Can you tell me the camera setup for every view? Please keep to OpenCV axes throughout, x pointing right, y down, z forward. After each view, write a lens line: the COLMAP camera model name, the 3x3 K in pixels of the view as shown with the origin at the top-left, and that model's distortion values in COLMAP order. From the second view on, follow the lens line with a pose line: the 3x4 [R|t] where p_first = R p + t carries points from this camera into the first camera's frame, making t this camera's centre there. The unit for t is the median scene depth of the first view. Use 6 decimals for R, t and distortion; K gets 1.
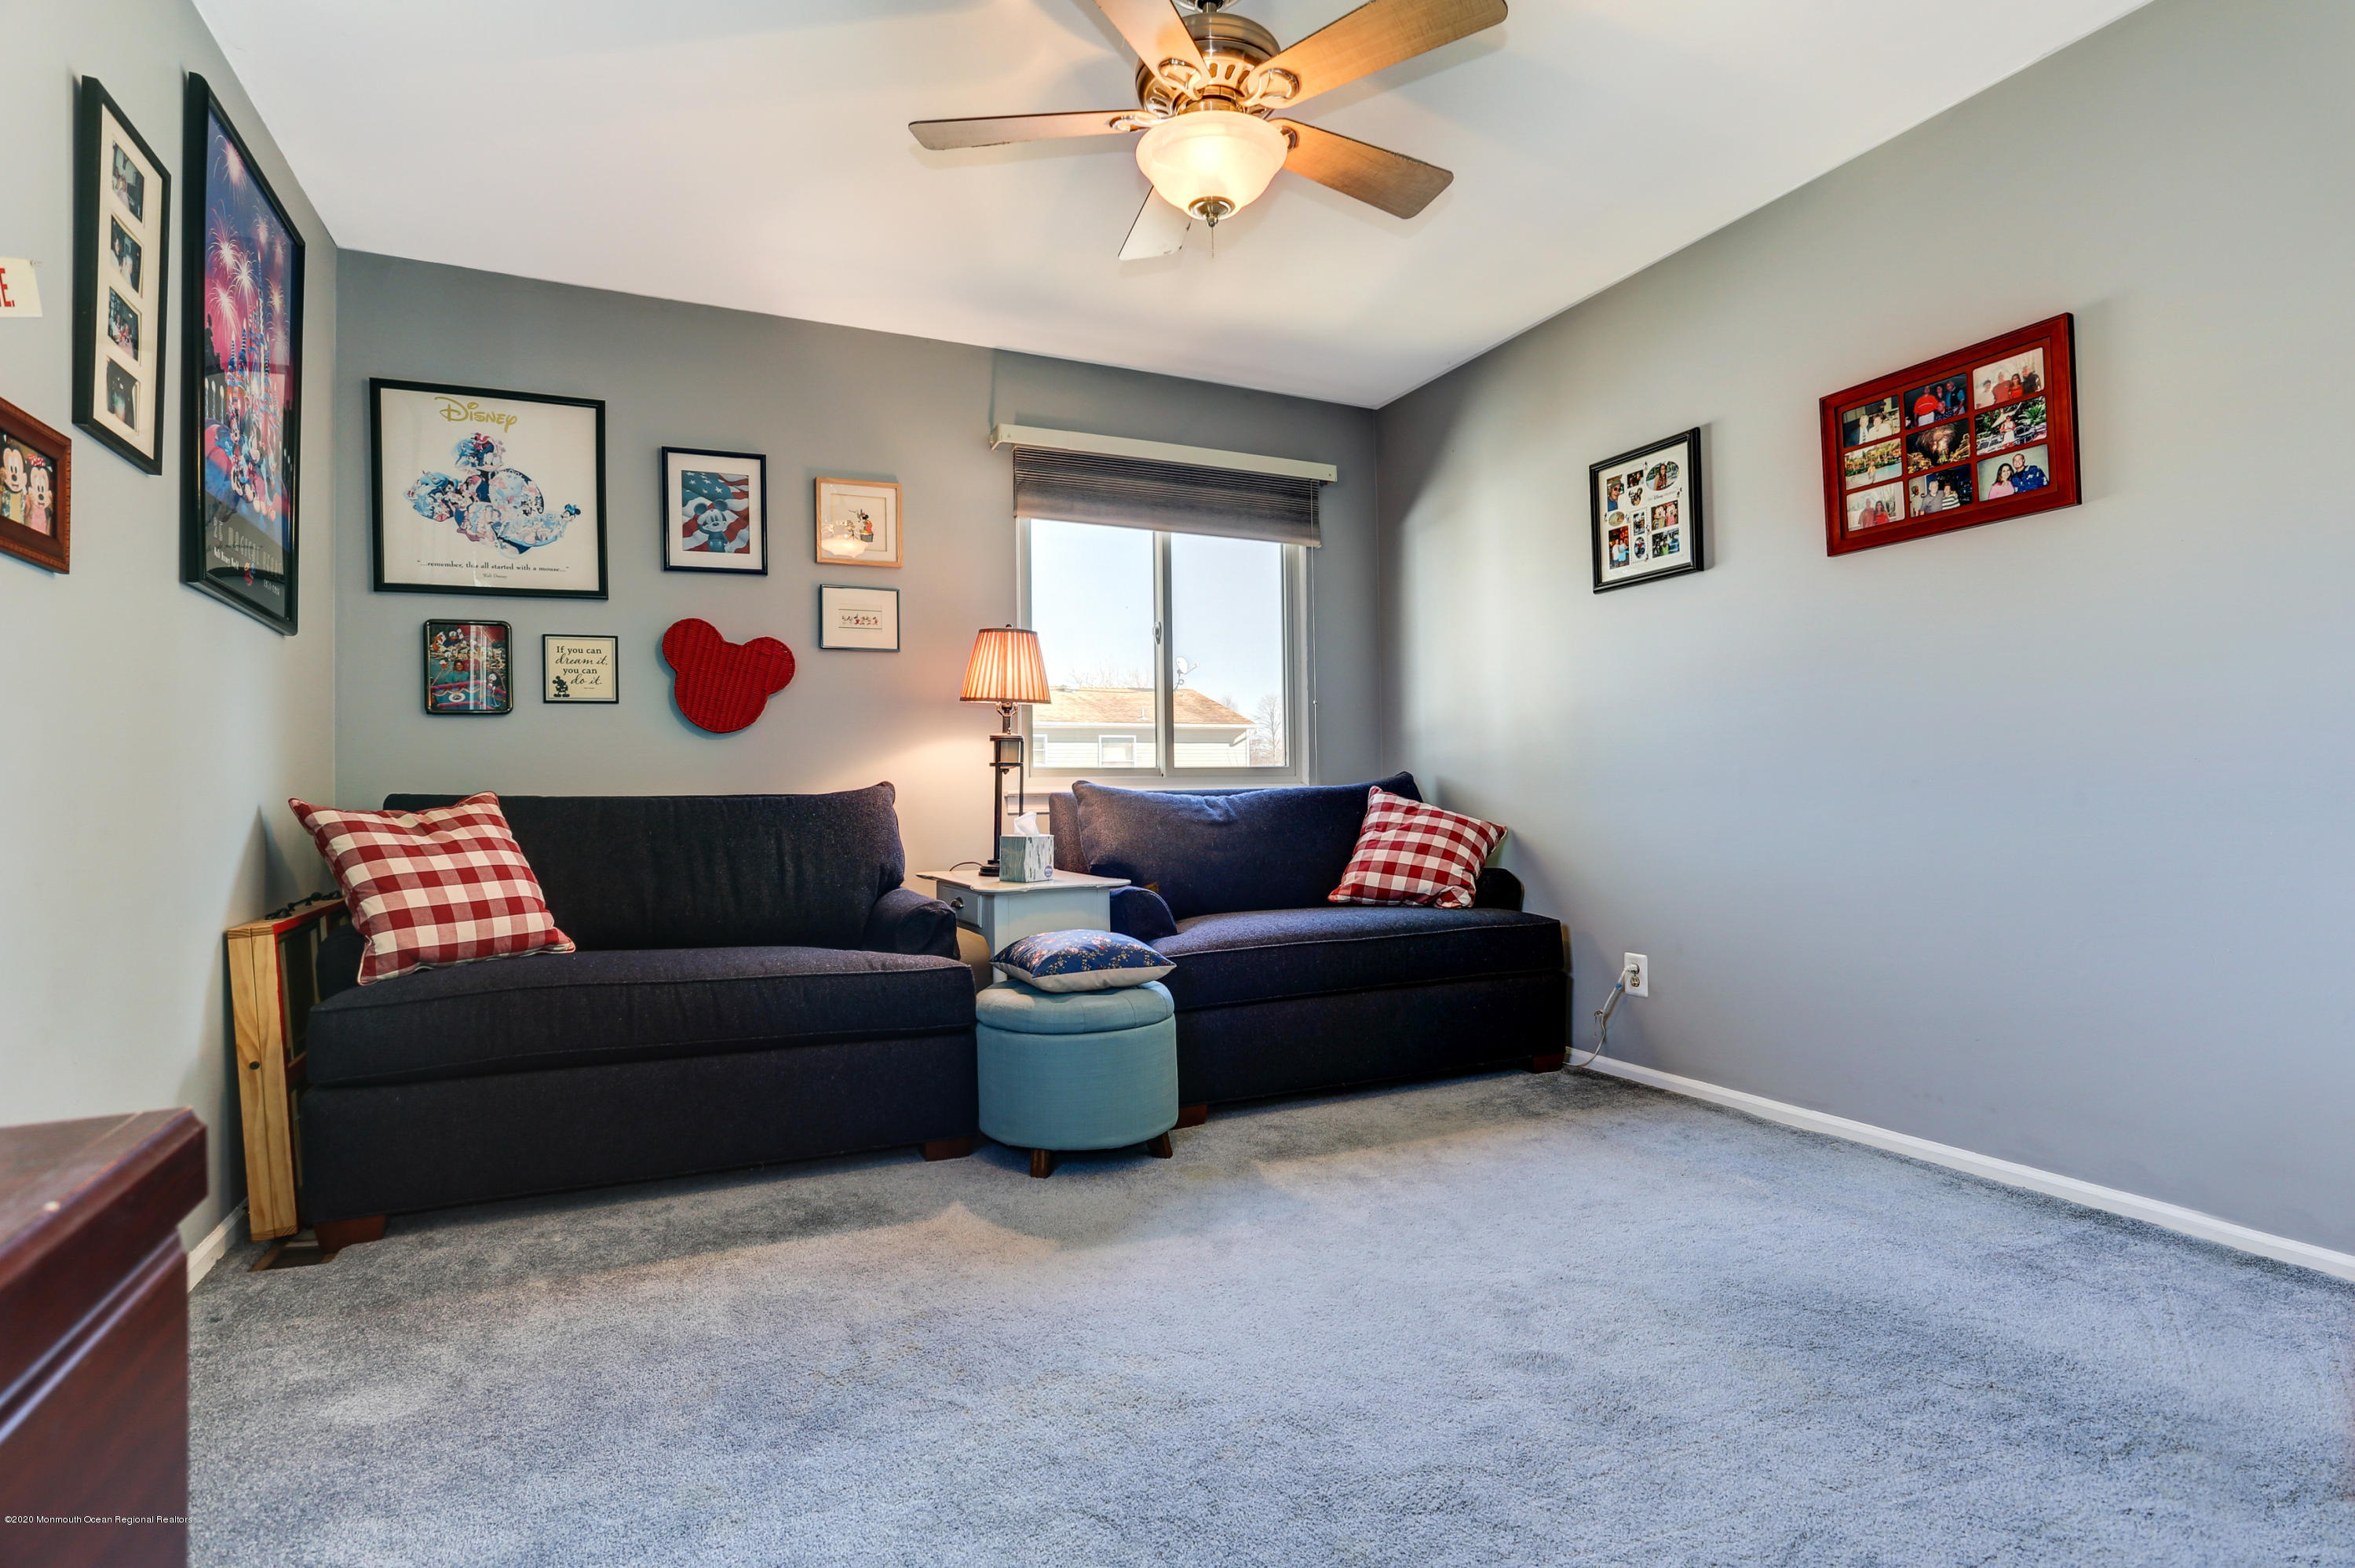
lens RADIAL K [[1151.0, 0, 1182.4], [0, 1151.0, 787.1], [0, 0, 1]] dist [-0.045532, 0.023311]
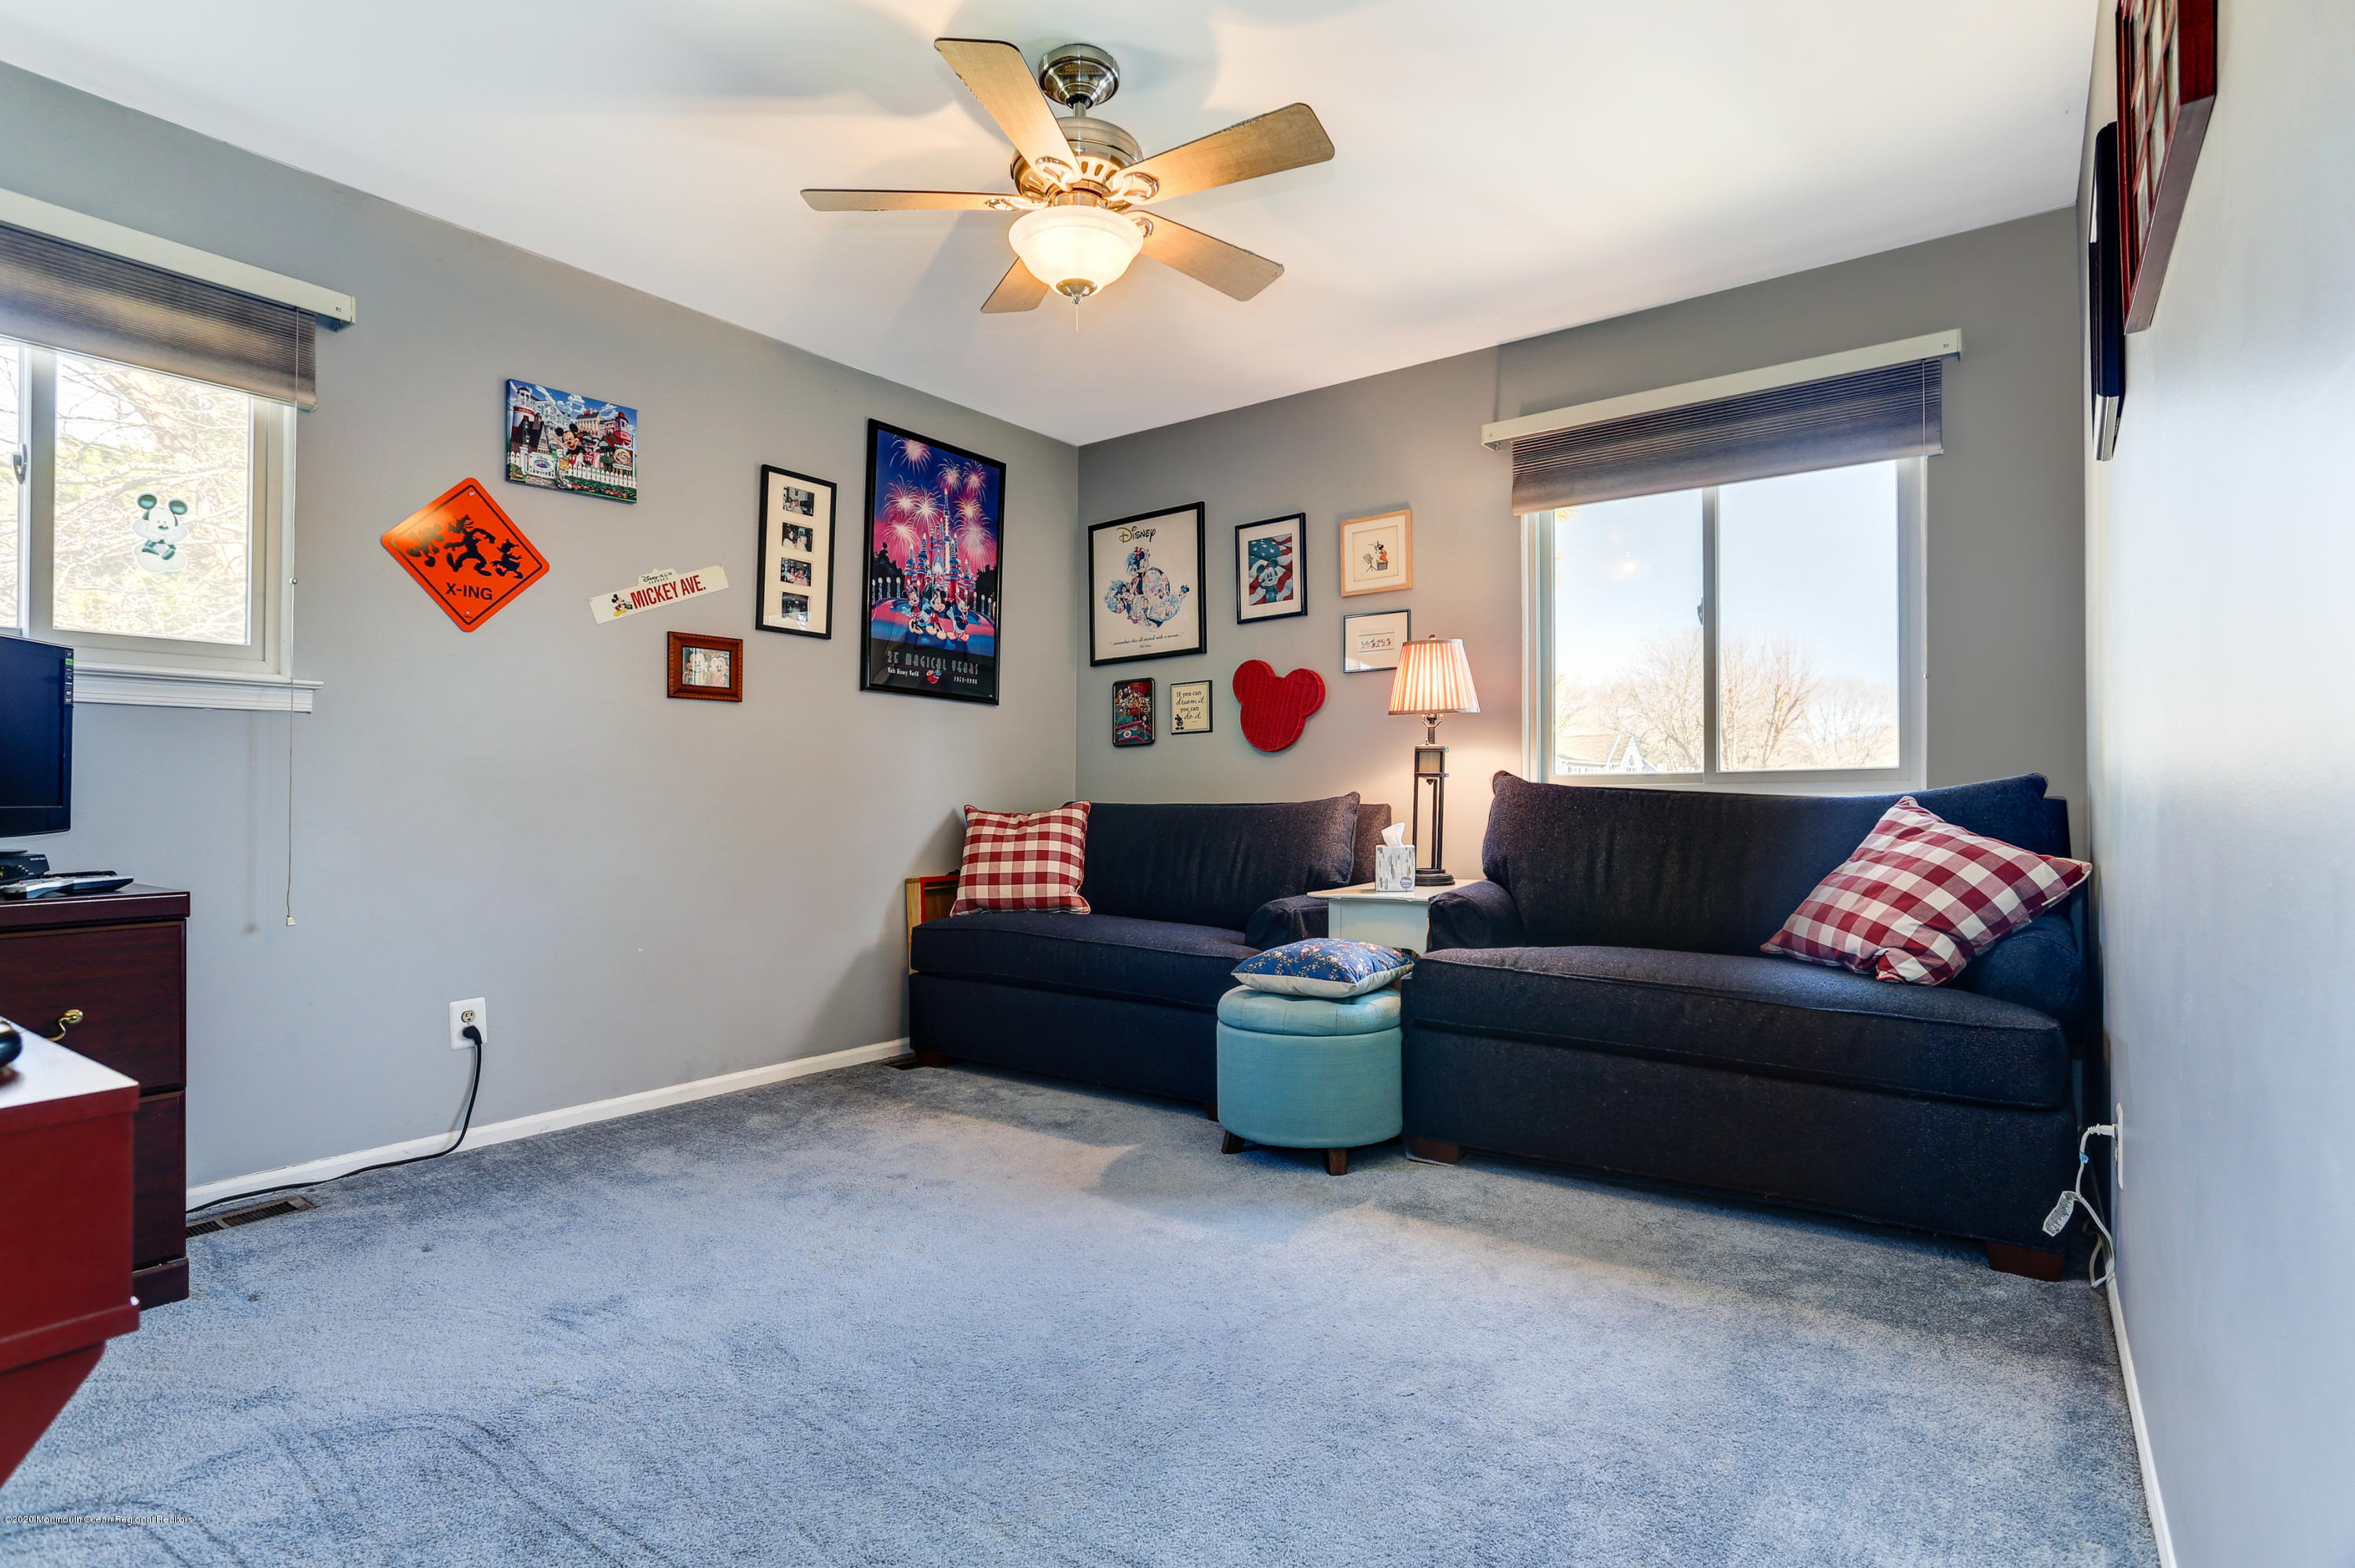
lens RADIAL K [[1188.5, 0, 1182.9], [0, 1188.5, 783.7], [0, 0, 1]] dist [-0.045144, 0.000602]
pose [[0.465487, -0.005173, -0.885039, 0.691669], [0.004839, 0.999983, -0.003299, -0.010086], [0.885041, -0.002747, 0.465504, 0.342779]]
